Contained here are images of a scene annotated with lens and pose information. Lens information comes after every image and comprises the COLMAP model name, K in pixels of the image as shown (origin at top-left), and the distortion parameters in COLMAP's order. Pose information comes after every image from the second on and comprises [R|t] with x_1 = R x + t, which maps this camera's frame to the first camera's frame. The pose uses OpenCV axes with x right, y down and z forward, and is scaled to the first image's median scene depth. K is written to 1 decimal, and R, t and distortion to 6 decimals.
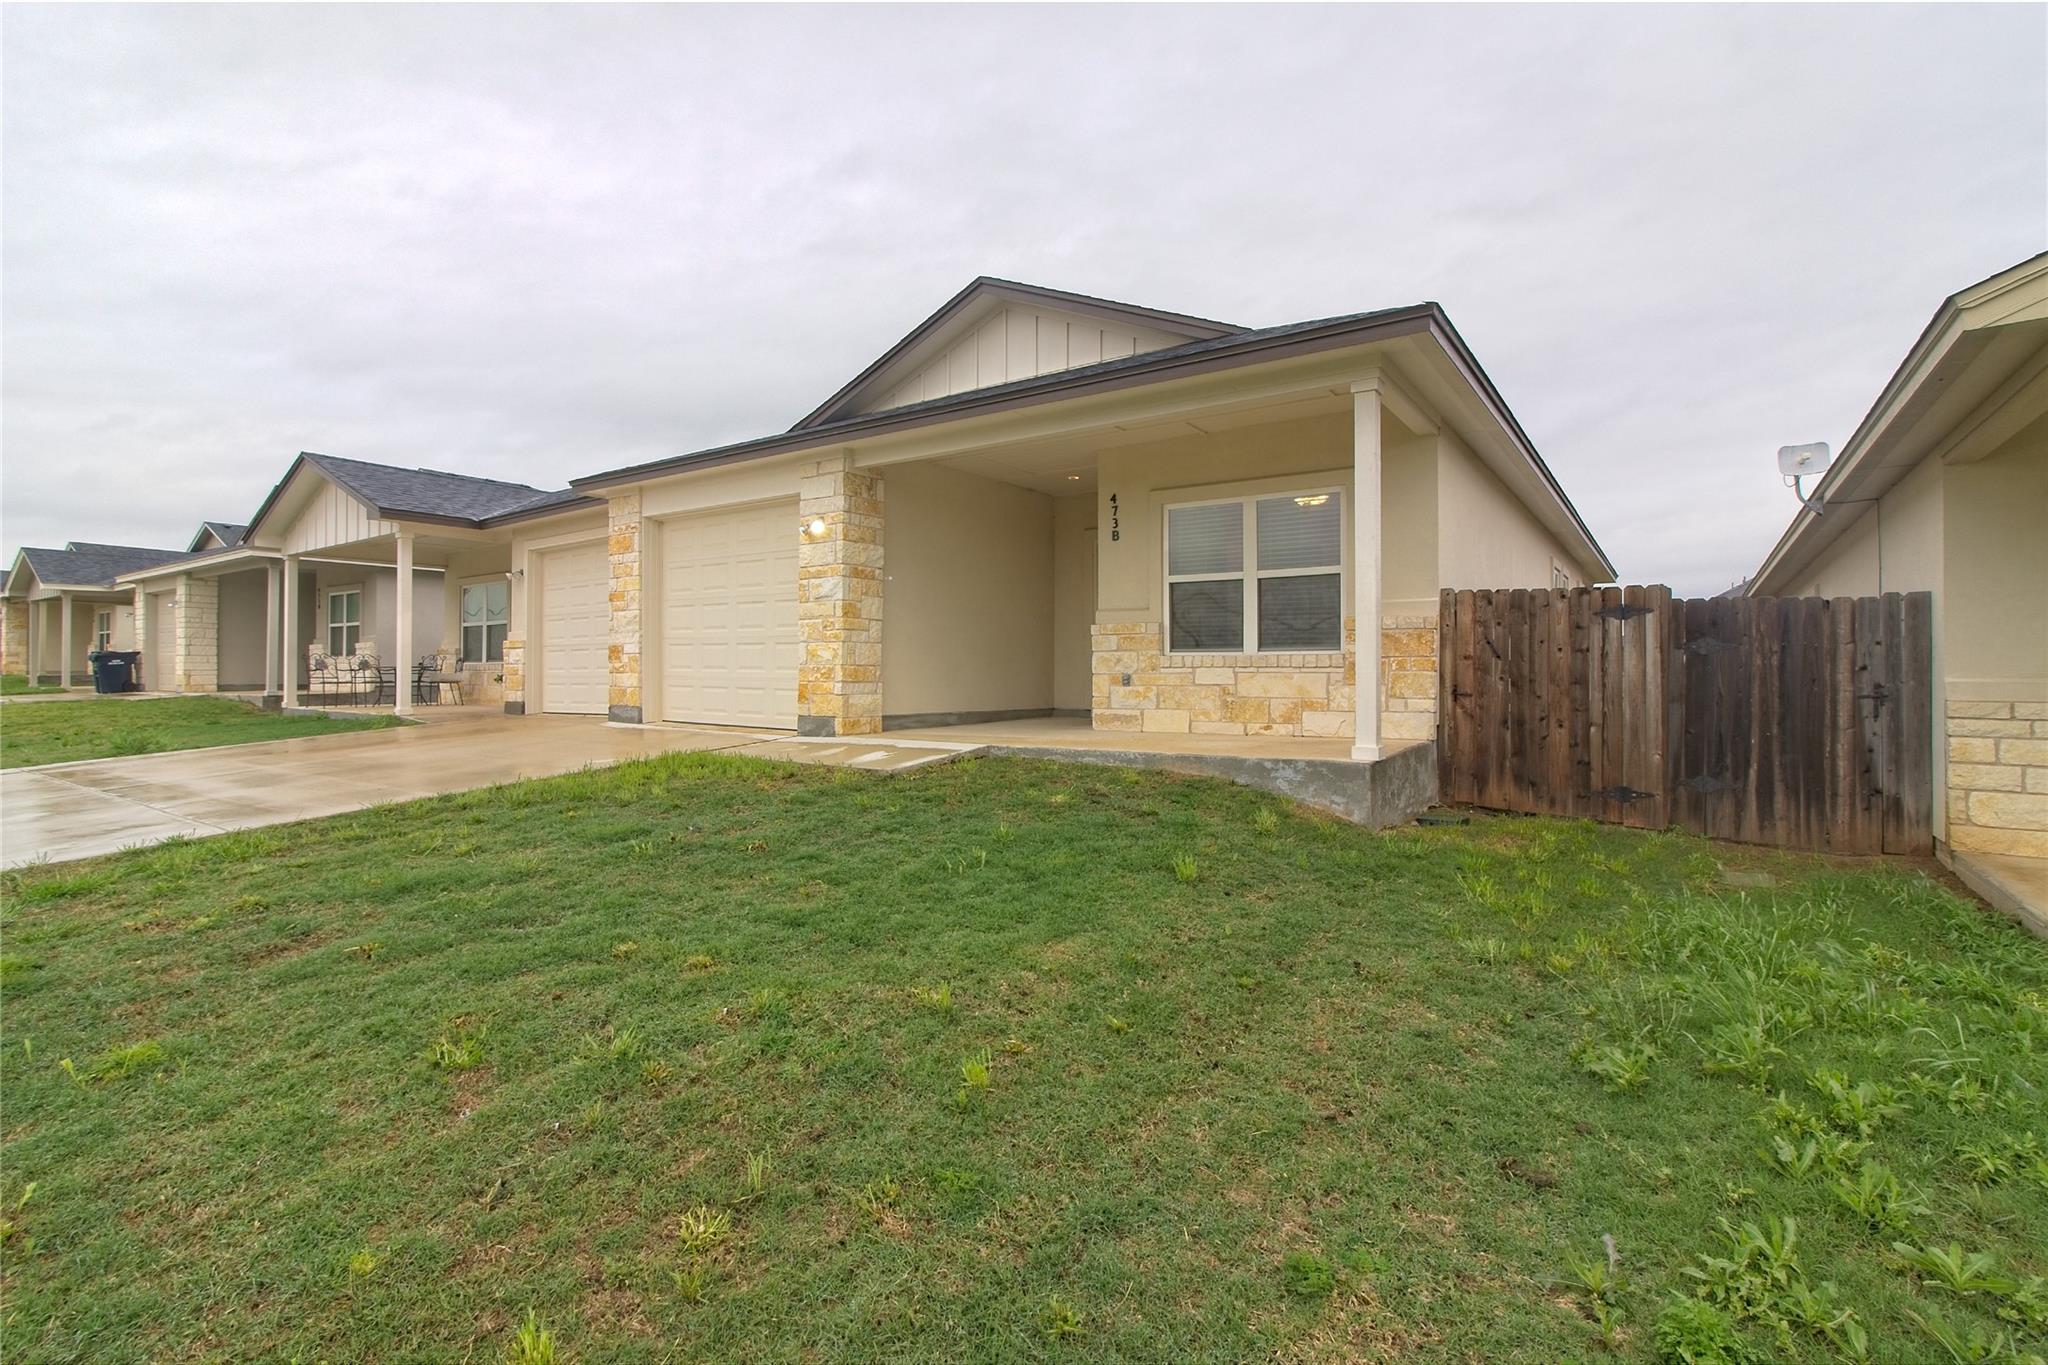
lens RADIAL K [[940.2, 0, 1043.5], [0, 940.2, 678.5], [0, 0, 1]] dist [-0.014072, 0.021162]
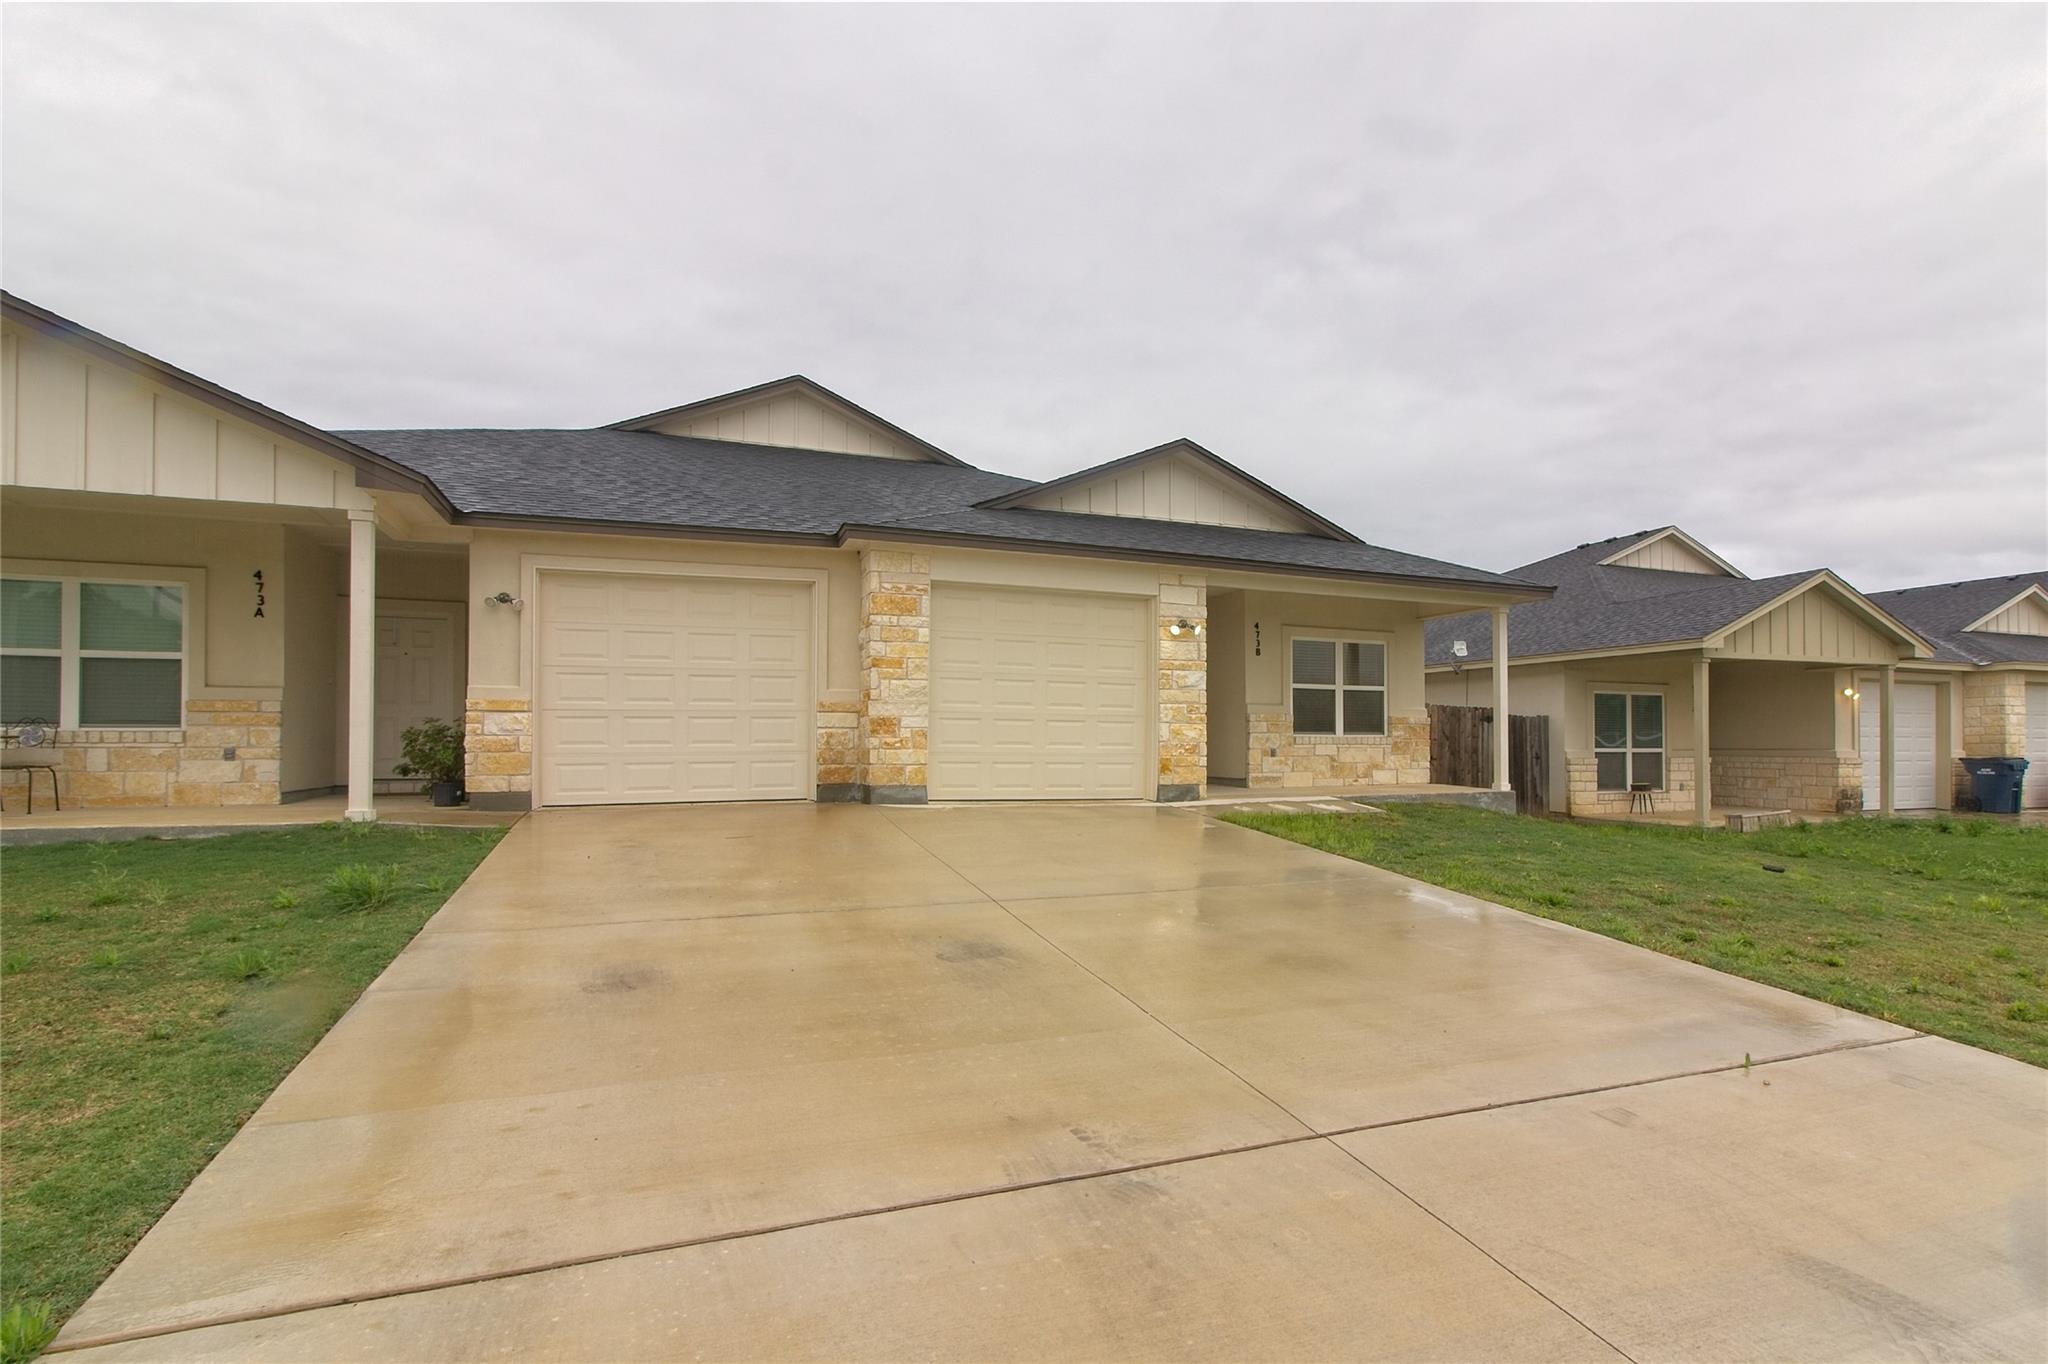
lens RADIAL K [[977.2, 0, 1123.4], [0, 977.2, 730.7], [0, 0, 1]] dist [-0.001200, 0.010871]
pose [[0.536891, 0.011511, 0.843573, -1.403580], [0.003200, 0.999872, -0.015681, -0.009971], [-0.843645, 0.011119, 0.536786, 0.406149]]
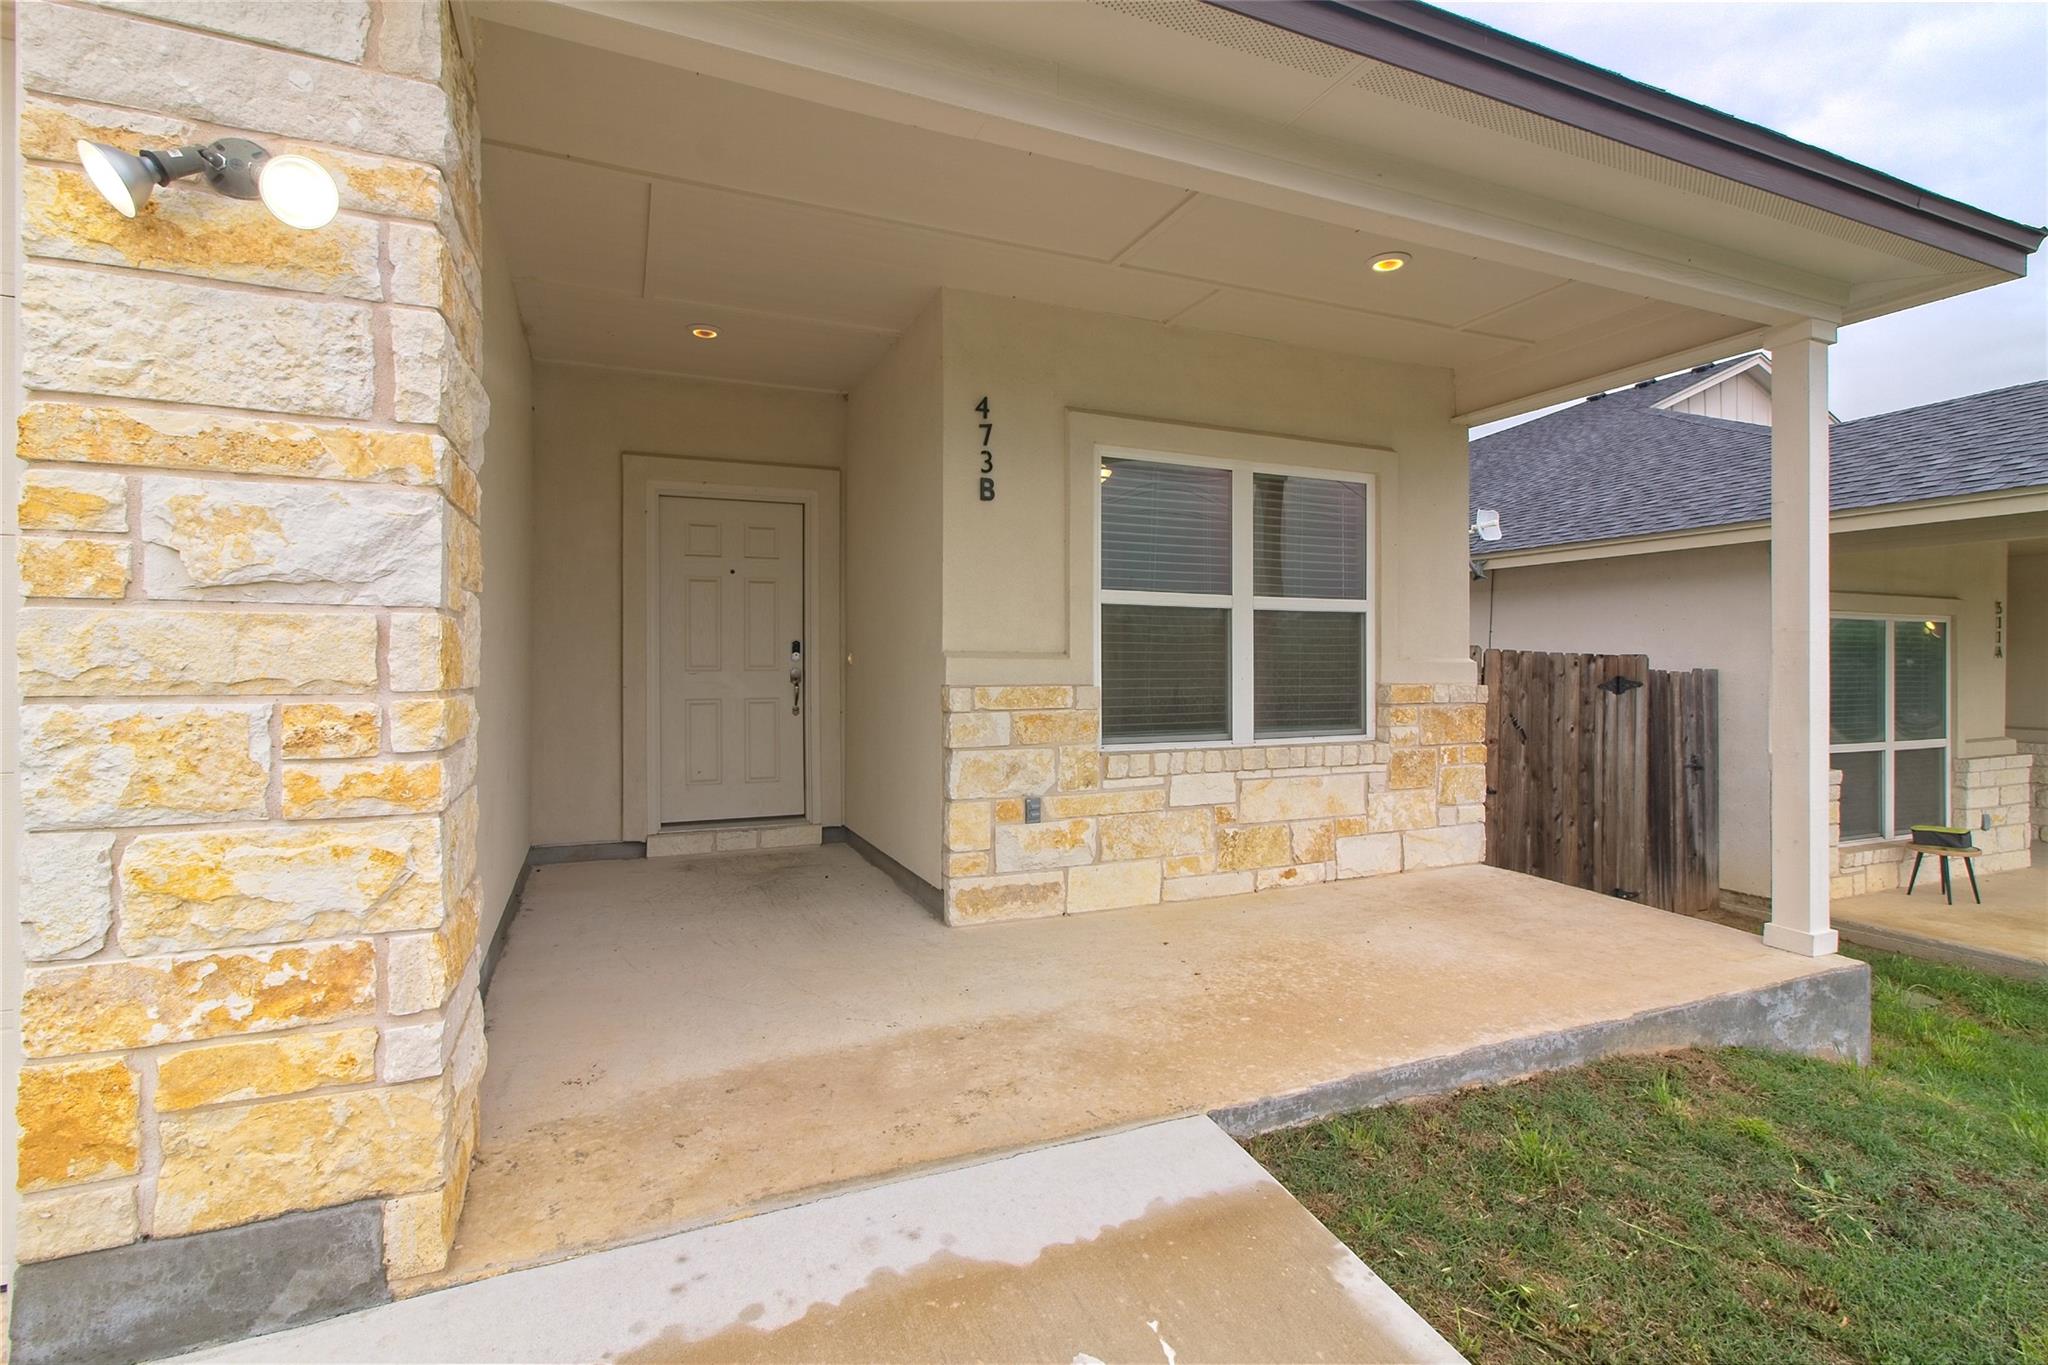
lens RADIAL K [[948.7, 0, 1013.6], [0, 948.7, 665.5], [0, 0, 1]] dist [-0.015449, 0.009004]
pose [[0.543181, -0.001367, 0.839615, -0.326298], [0.003328, 0.999994, -0.000525, -0.072636], [-0.839609, 0.003080, 0.543182, 0.805368]]
